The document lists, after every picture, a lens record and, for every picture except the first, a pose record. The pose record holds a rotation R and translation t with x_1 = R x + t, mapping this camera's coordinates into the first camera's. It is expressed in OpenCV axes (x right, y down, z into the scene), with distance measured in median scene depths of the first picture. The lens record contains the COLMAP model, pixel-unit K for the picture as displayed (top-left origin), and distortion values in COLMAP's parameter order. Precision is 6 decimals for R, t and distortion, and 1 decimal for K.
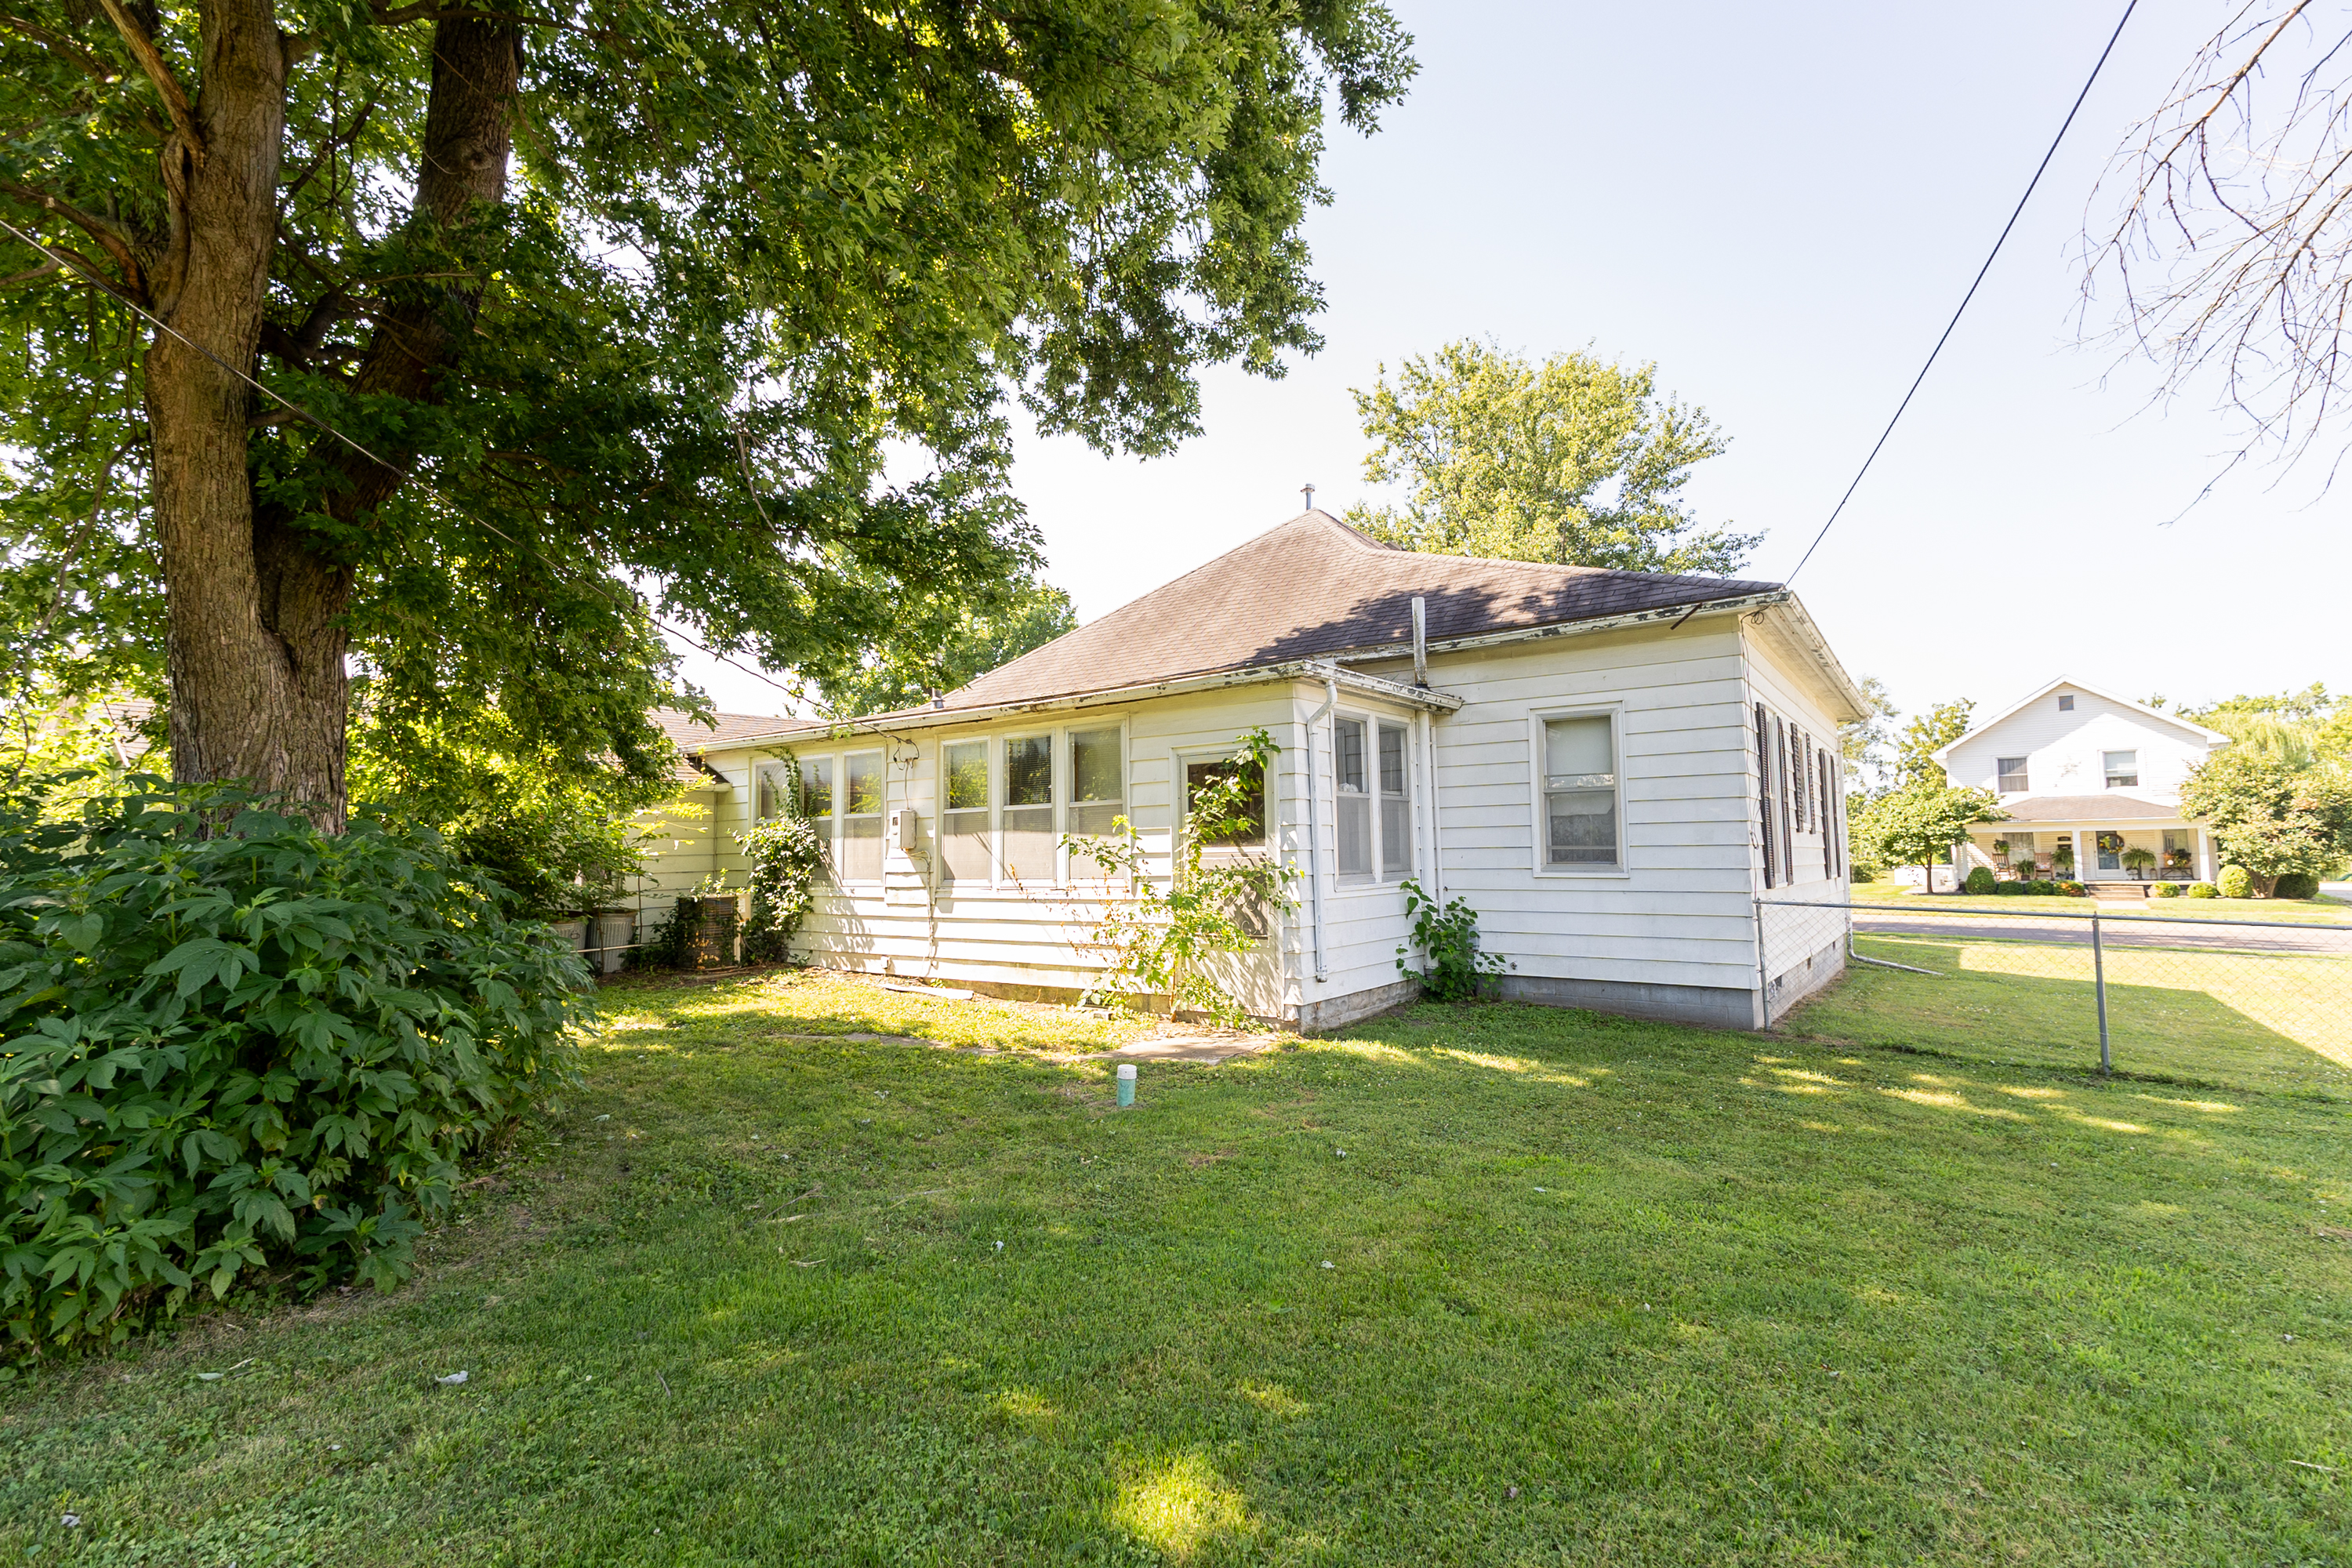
lens RADIAL K [[1080.6, 0, 1175.2], [0, 1080.6, 792.1], [0, 0, 1]] dist [0.012665, -0.000508]
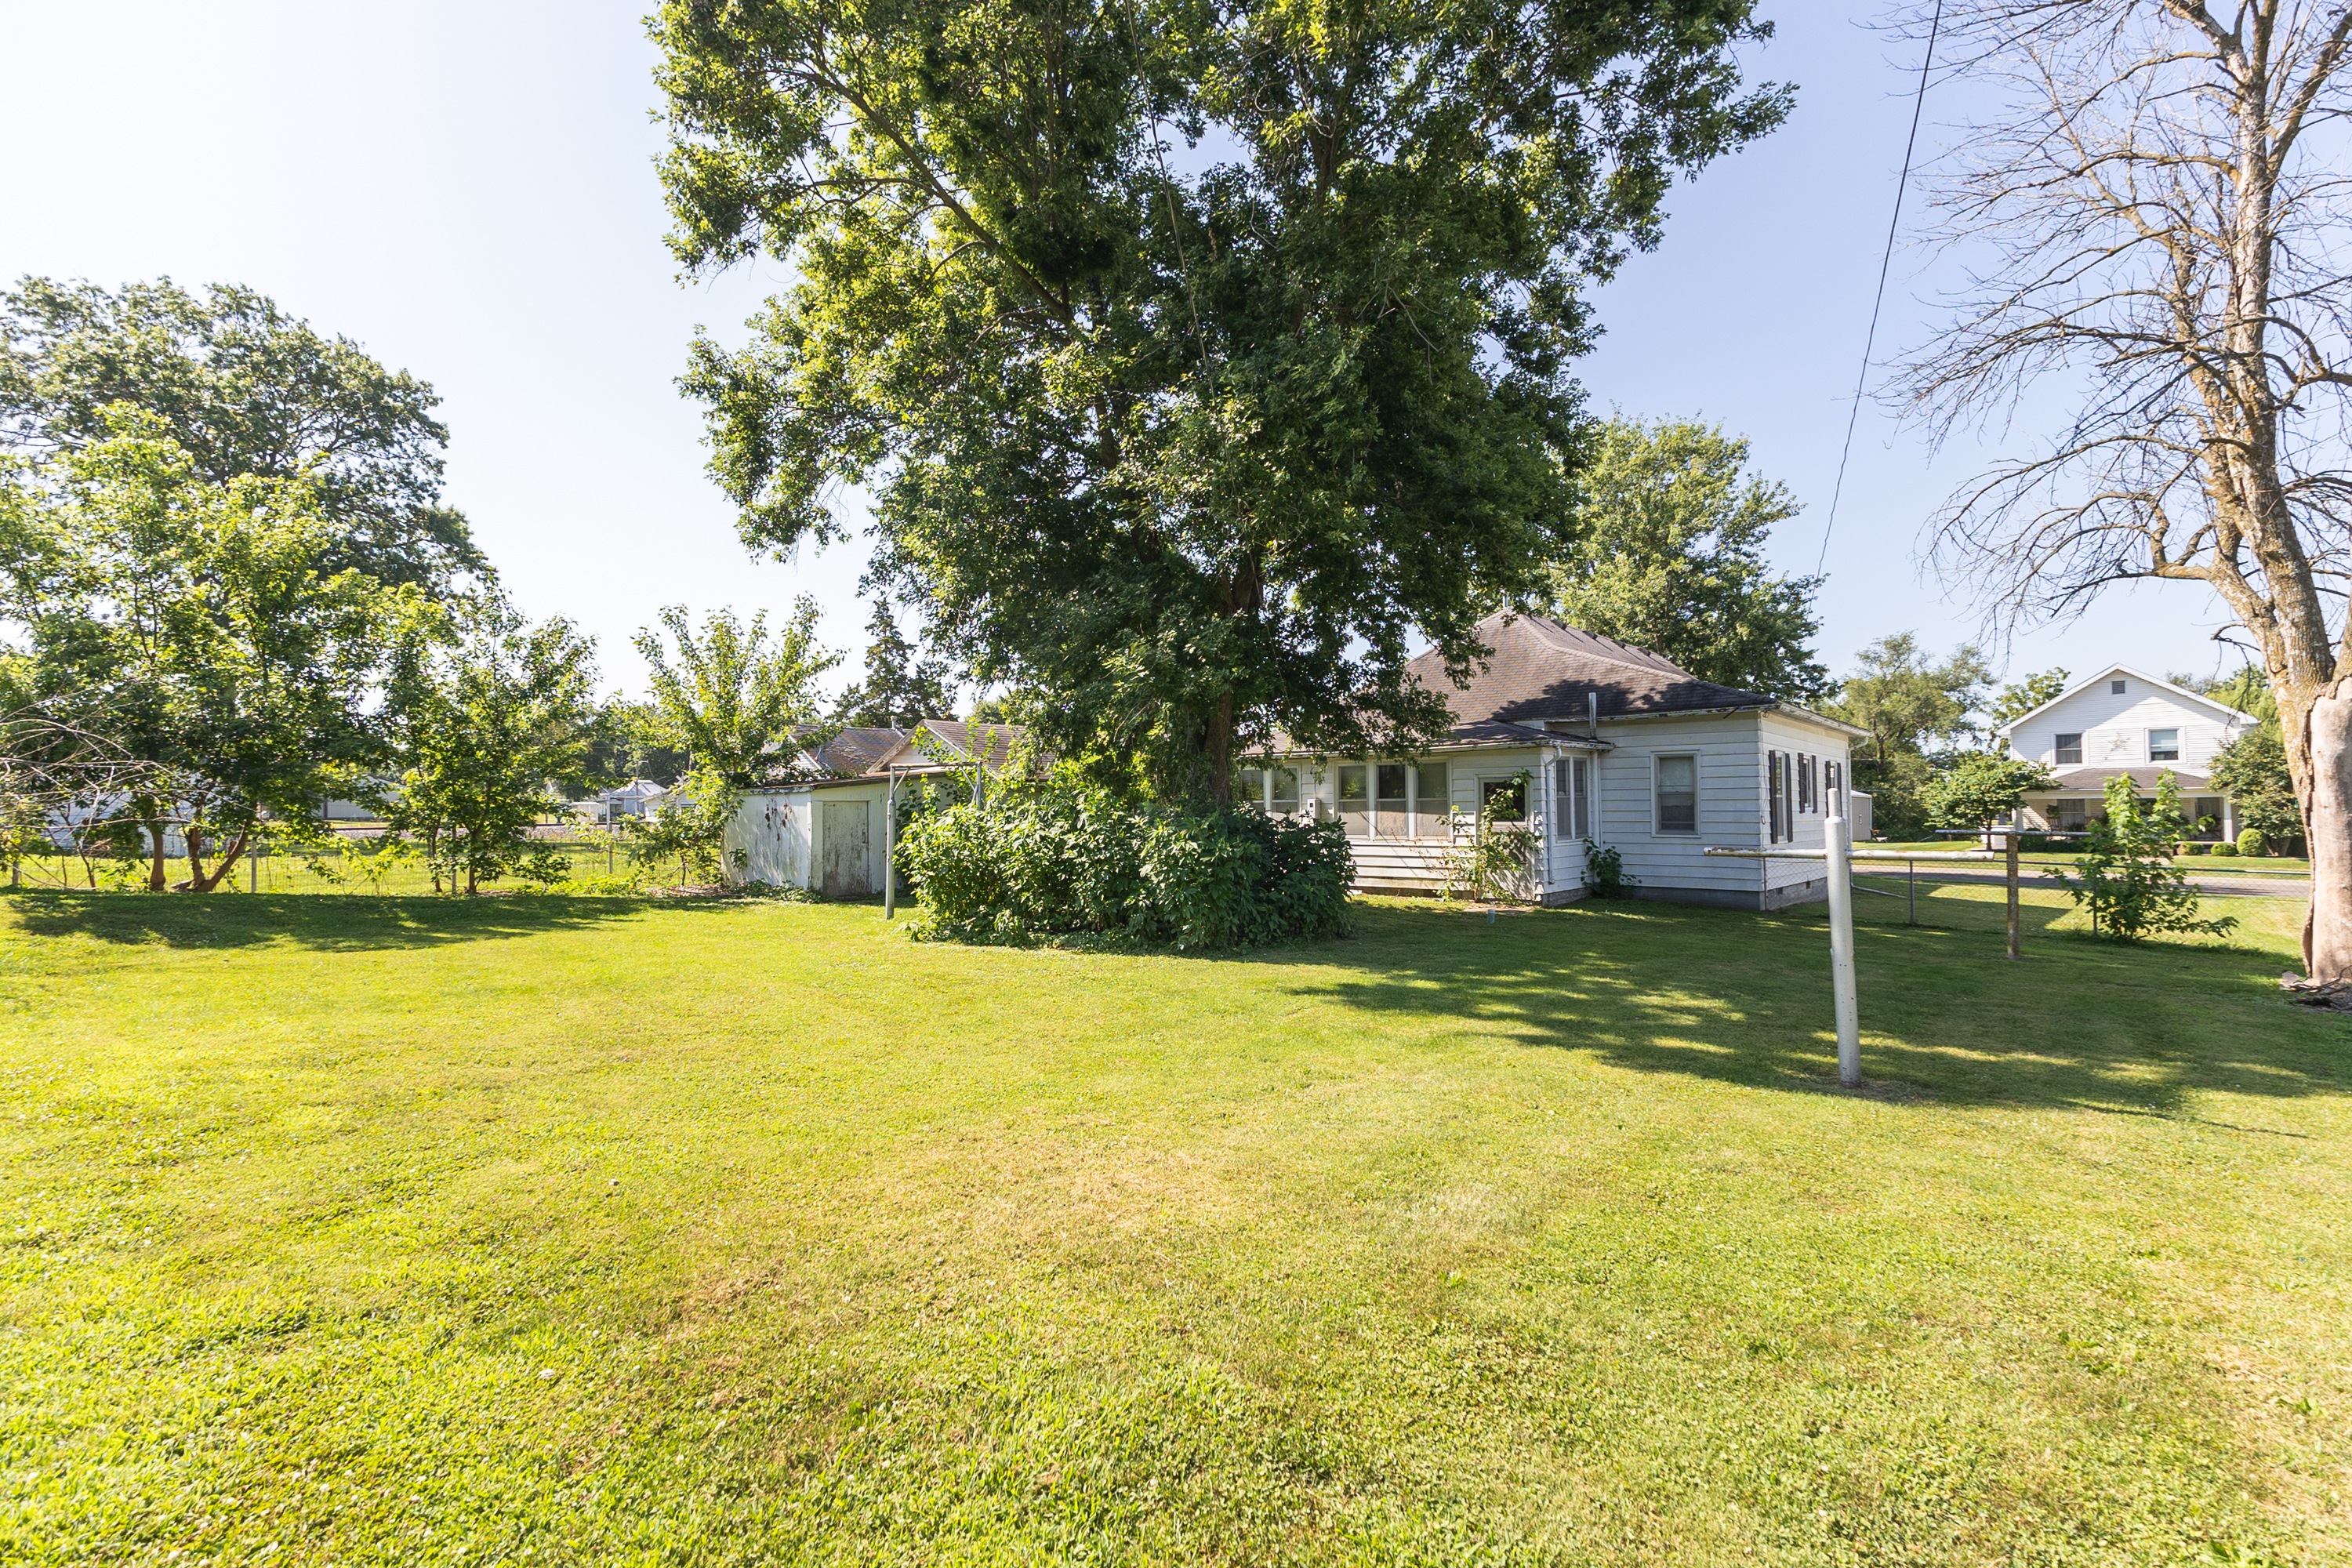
lens RADIAL K [[1067.7, 0, 1172.8], [0, 1067.7, 779.5], [0, 0, 1]] dist [0.014325, -0.000164]
pose [[0.996259, 0.003694, -0.086334, -0.166680], [-0.000887, 0.999470, 0.032530, -0.039737], [0.086409, -0.032332, 0.995735, -0.457341]]
